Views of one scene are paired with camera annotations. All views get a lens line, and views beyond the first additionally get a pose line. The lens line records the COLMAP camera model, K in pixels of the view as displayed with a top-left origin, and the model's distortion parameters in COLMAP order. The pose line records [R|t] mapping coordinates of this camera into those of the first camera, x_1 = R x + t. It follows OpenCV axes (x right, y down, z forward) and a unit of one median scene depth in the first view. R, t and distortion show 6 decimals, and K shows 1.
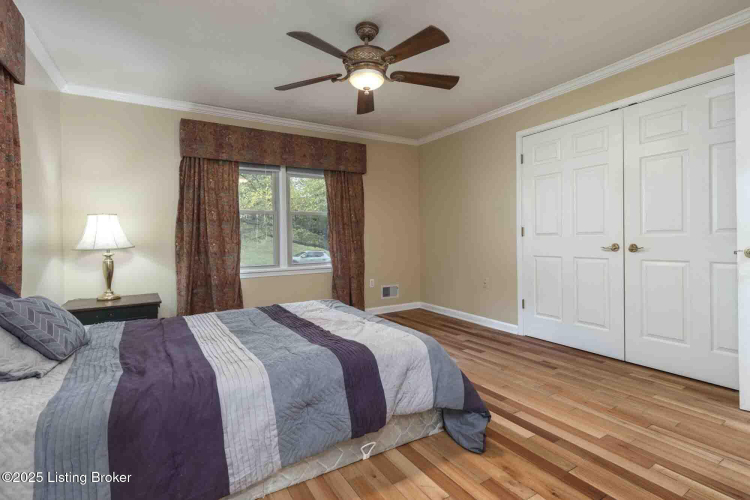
lens RADIAL K [[351.7, 0, 371.9], [0, 351.7, 239.2], [0, 0, 1]] dist [0.008168, -0.000073]
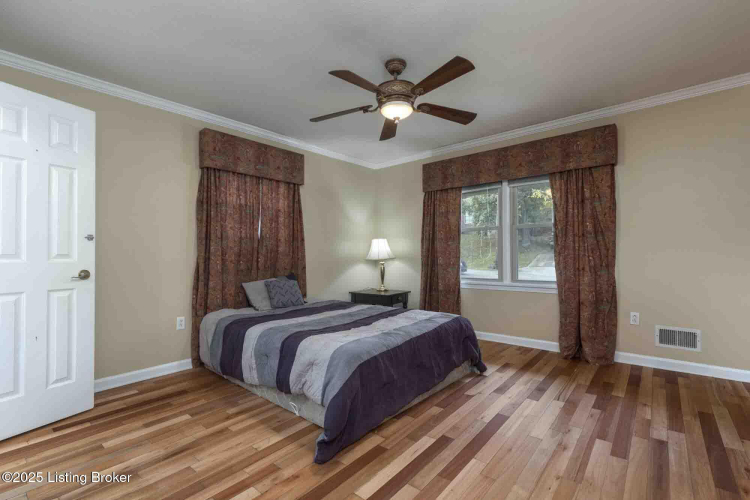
lens RADIAL K [[344.6, 0, 375.2], [0, 344.6, 245.3], [0, 0, 1]] dist [0.015644, 0.000126]
pose [[0.318348, -0.013629, -0.947876, 0.666181], [0.003402, 0.999907, -0.013235, -0.015136], [0.947968, 0.000989, 0.318364, 0.409892]]
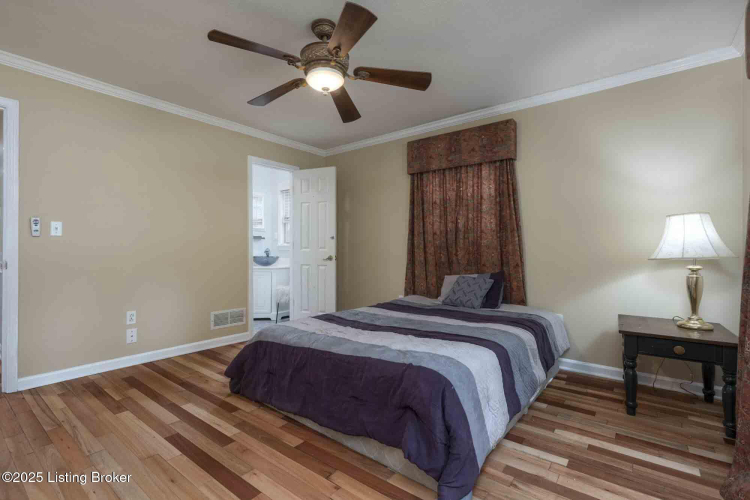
lens RADIAL K [[351.7, 0, 371.9], [0, 351.7, 239.2], [0, 0, 1]] dist [0.008168, -0.000073]
pose [[-0.941227, 0.003802, -0.337754, 0.129321], [0.011258, 0.999734, -0.020118, -0.008590], [0.337588, -0.022738, -0.941019, 1.309259]]
